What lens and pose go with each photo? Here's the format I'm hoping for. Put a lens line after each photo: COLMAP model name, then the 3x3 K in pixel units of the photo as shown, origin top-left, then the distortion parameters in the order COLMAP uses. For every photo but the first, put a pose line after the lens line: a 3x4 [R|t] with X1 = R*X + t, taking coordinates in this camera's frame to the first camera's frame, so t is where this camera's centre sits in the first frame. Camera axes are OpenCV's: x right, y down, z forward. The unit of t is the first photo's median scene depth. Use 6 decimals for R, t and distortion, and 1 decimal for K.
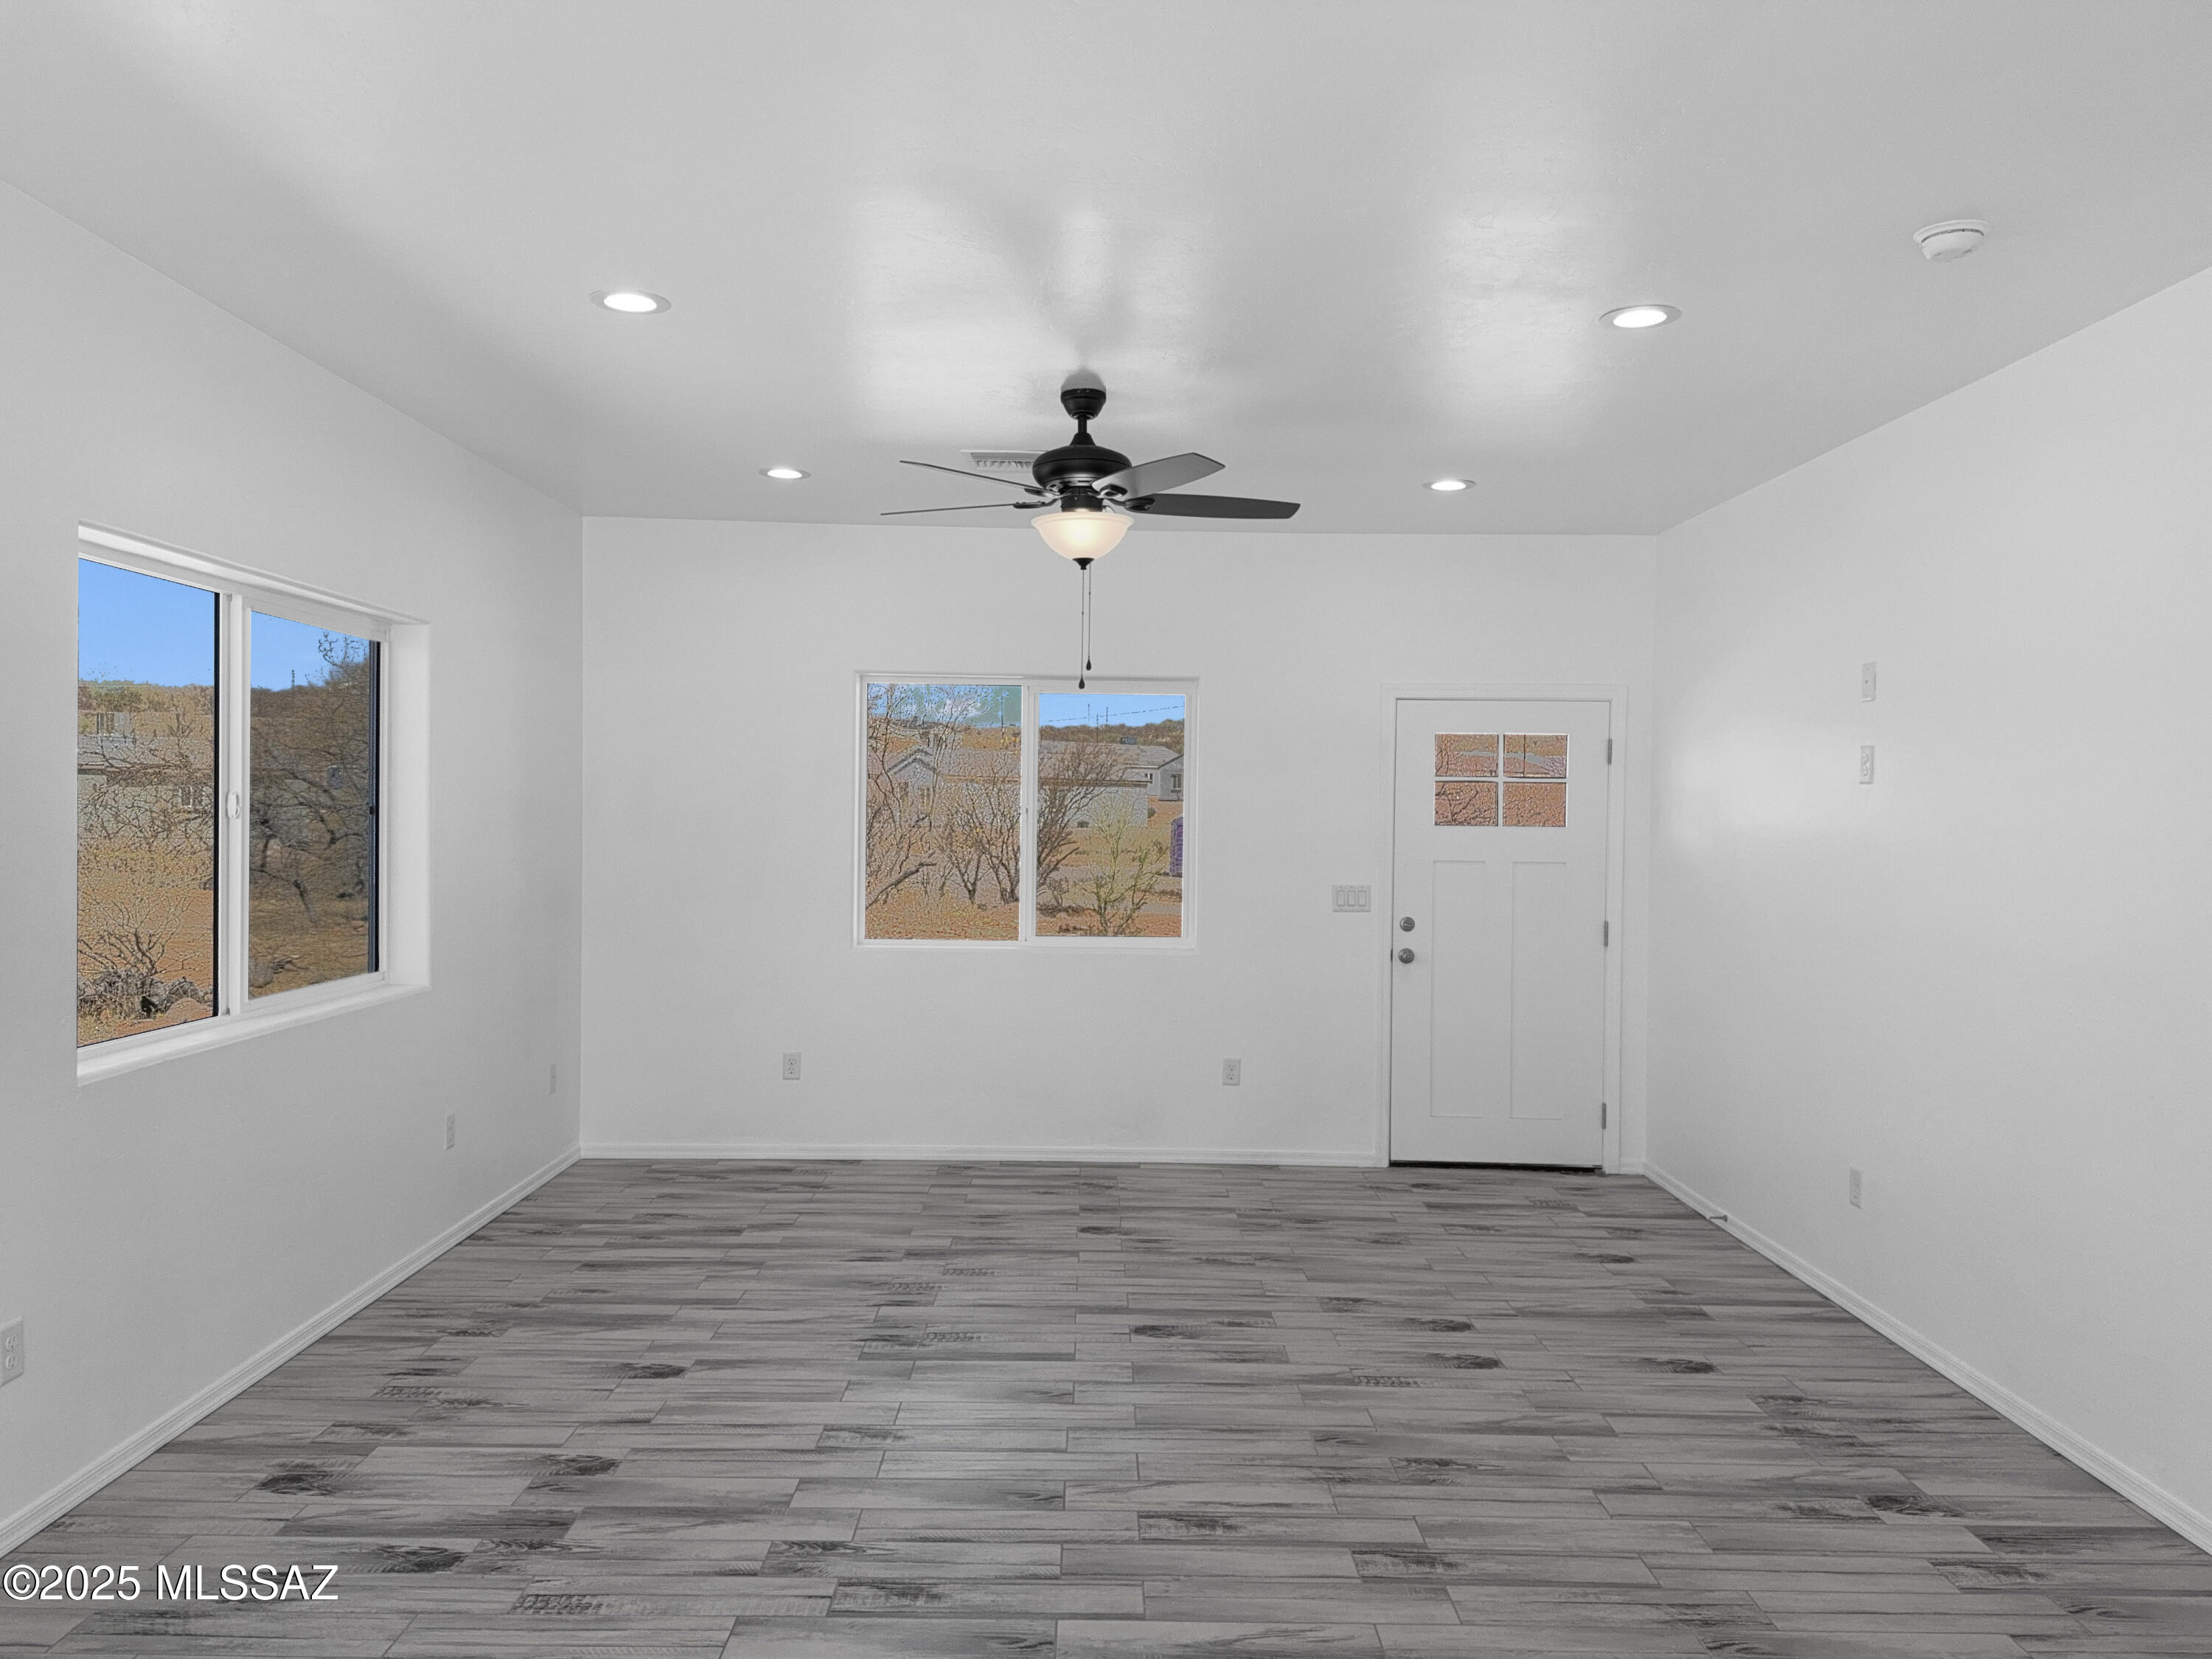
lens RADIAL K [[1583.5, 0, 1106.0], [0, 1583.5, 829.5], [0, 0, 1]] dist [0.042774, -0.048610]
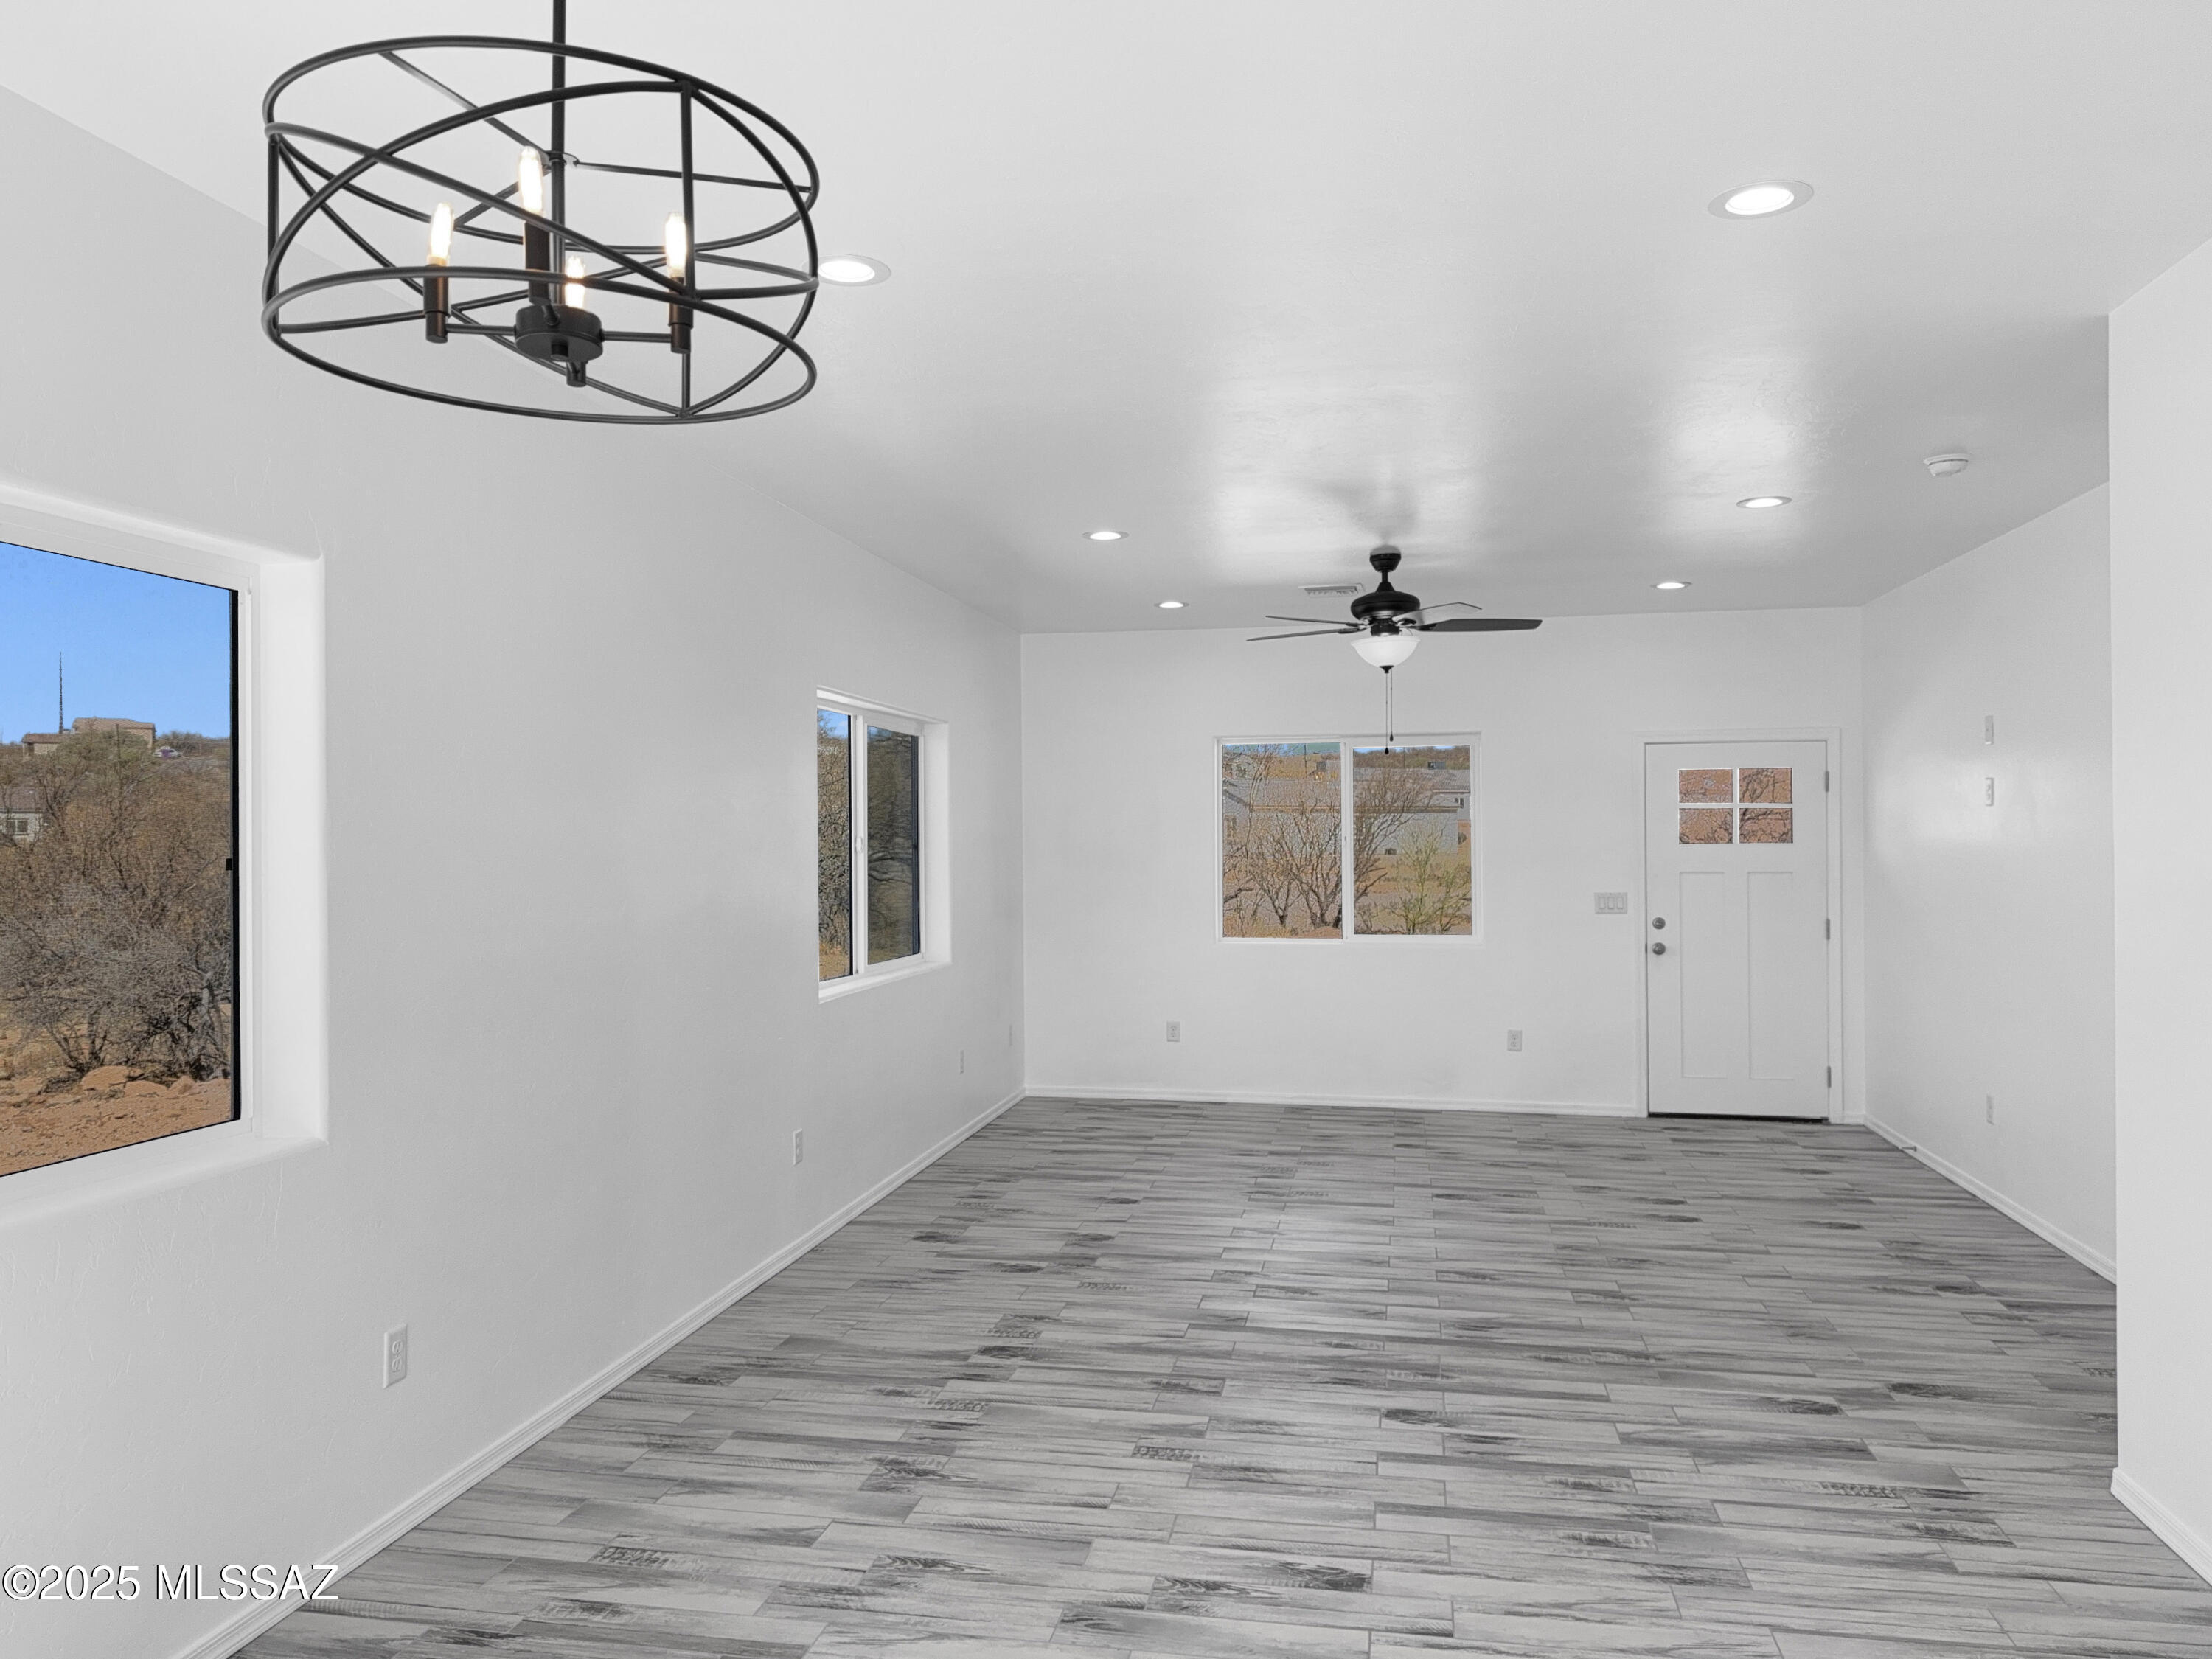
lens RADIAL K [[1560.8, 0, 1093.5], [0, 1560.8, 827.0], [0, 0, 1]] dist [0.094080, -0.151905]
pose [[0.979493, -0.021173, -0.200361, 0.007279], [0.017115, 0.999612, -0.021960, 0.005781], [0.200748, 0.018080, 0.979476, -0.485370]]
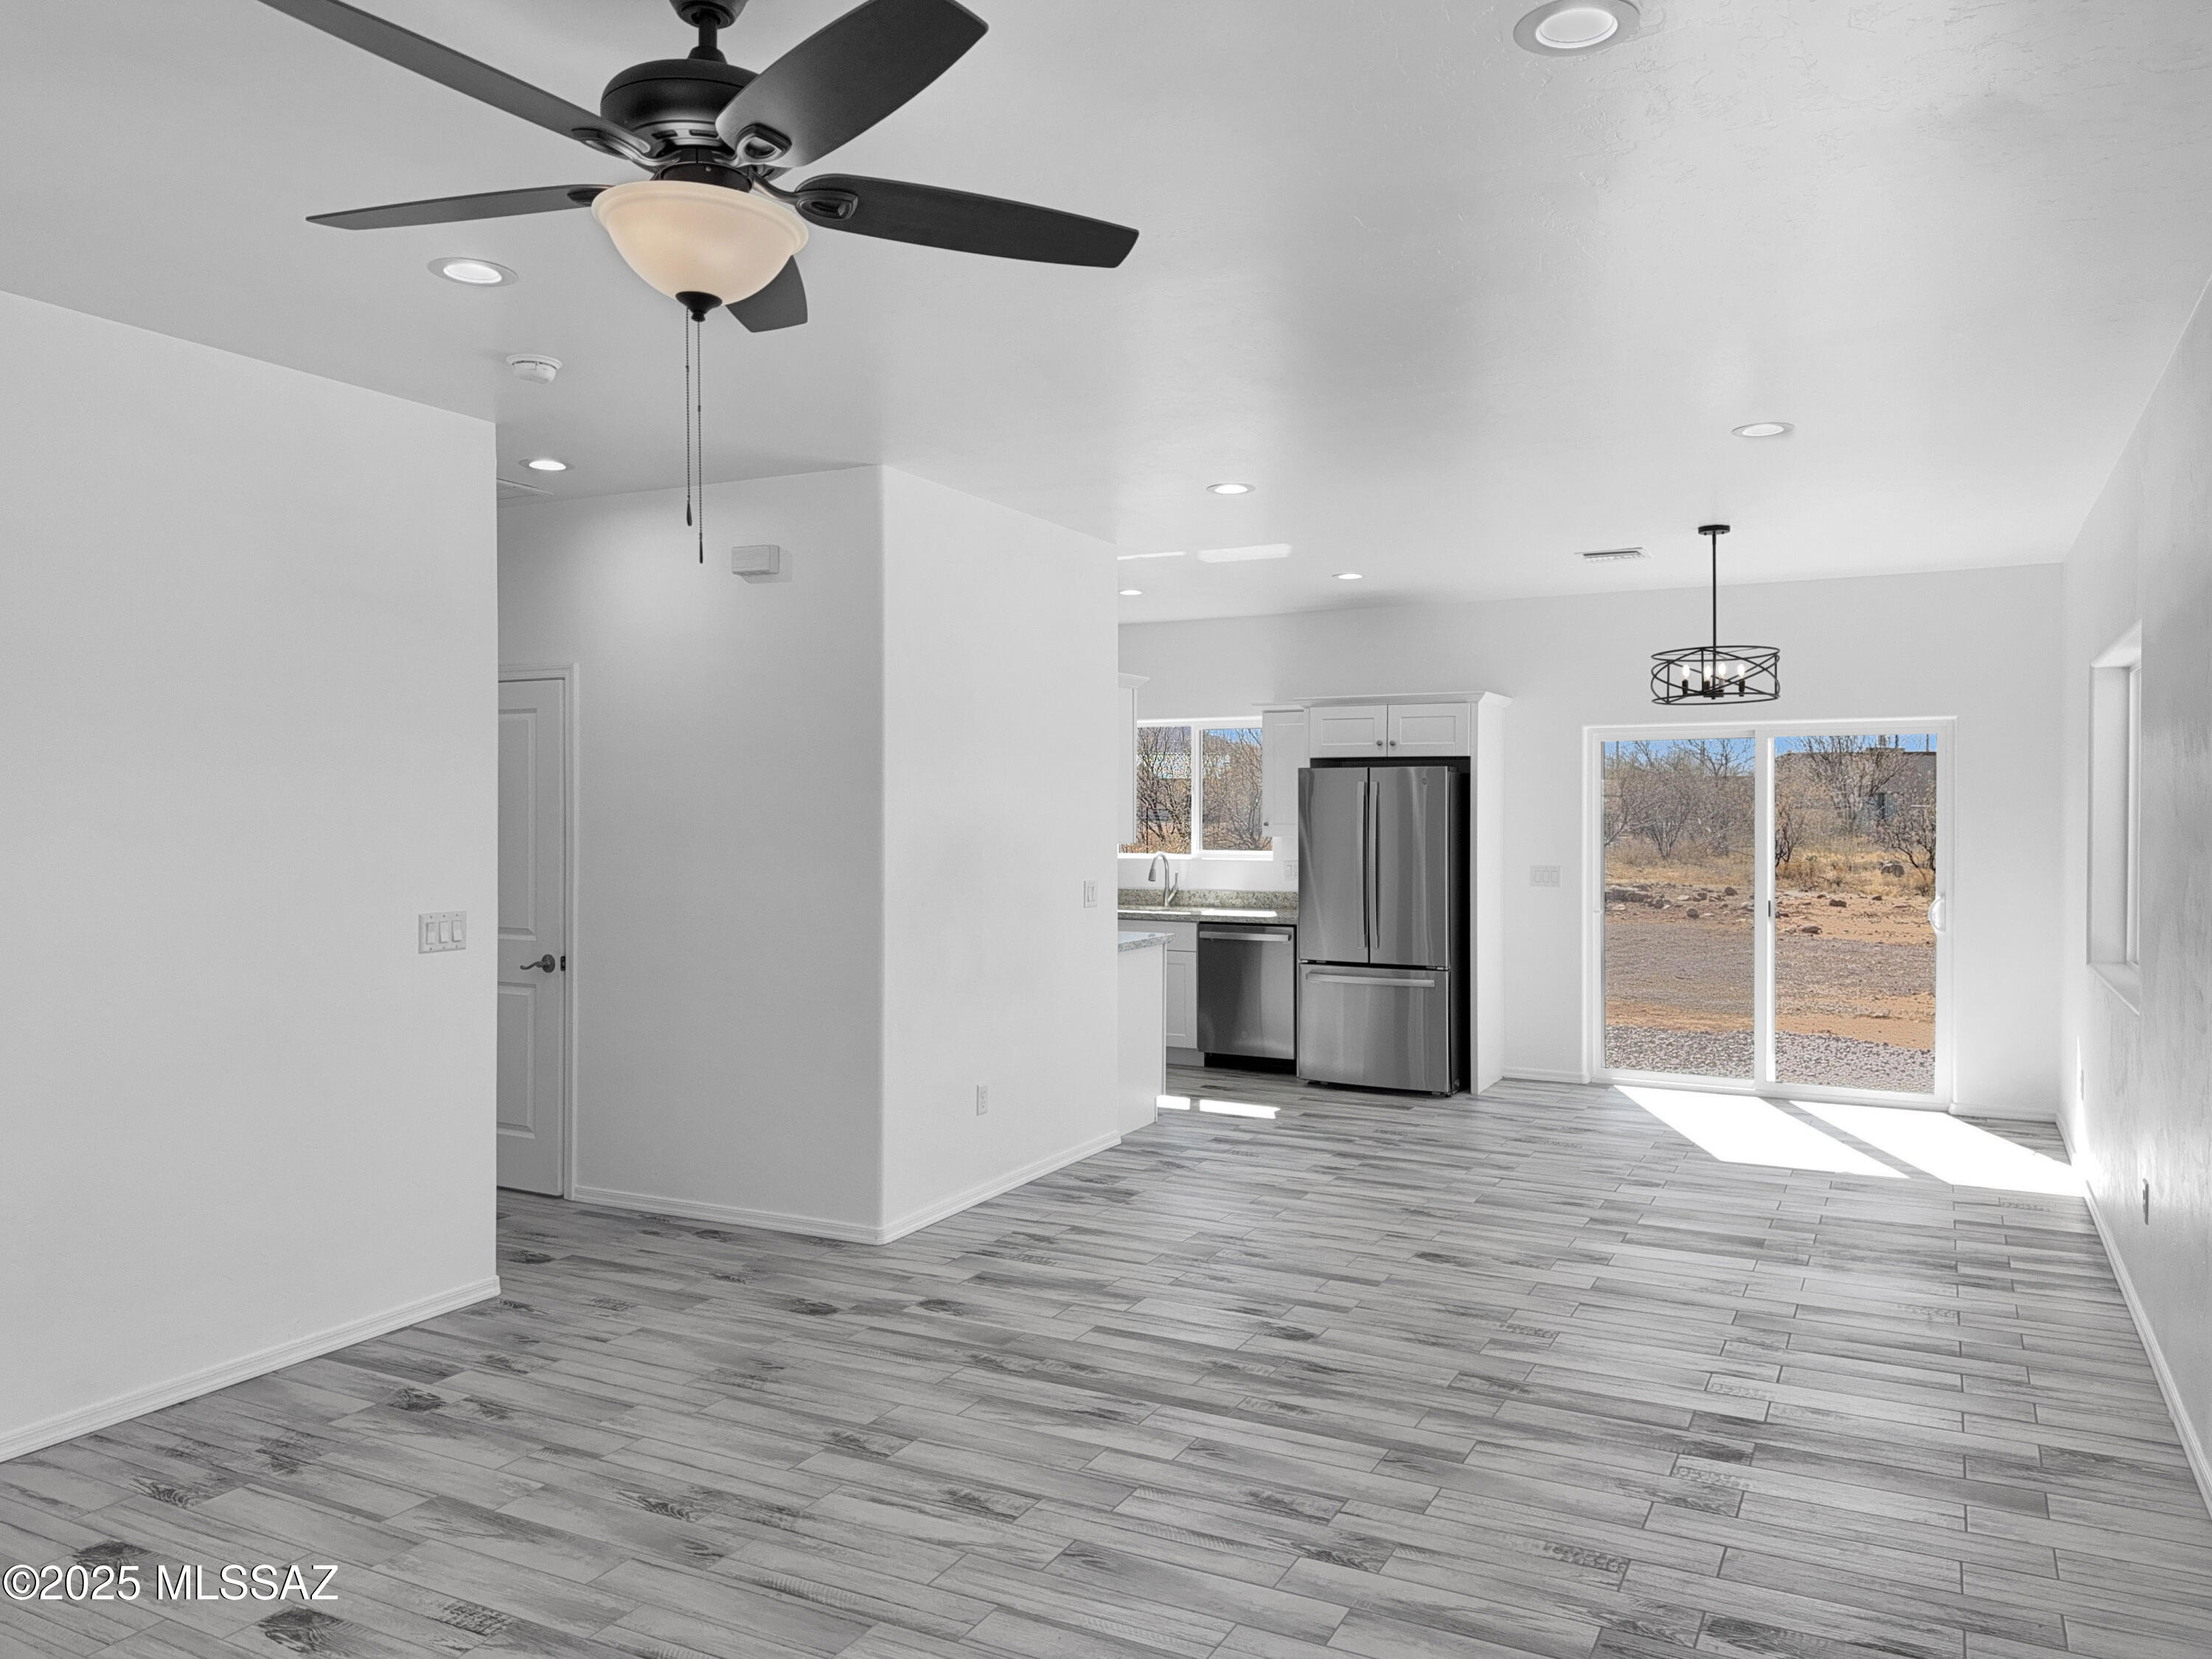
lens RADIAL K [[1560.8, 0, 1093.5], [0, 1560.8, 827.0], [0, 0, 1]] dist [0.094080, -0.151905]
pose [[-0.878766, -0.021669, 0.476760, -0.361773], [-0.008069, 0.999501, 0.030555, -0.024056], [-0.477184, 0.023004, -0.878502, 1.370664]]
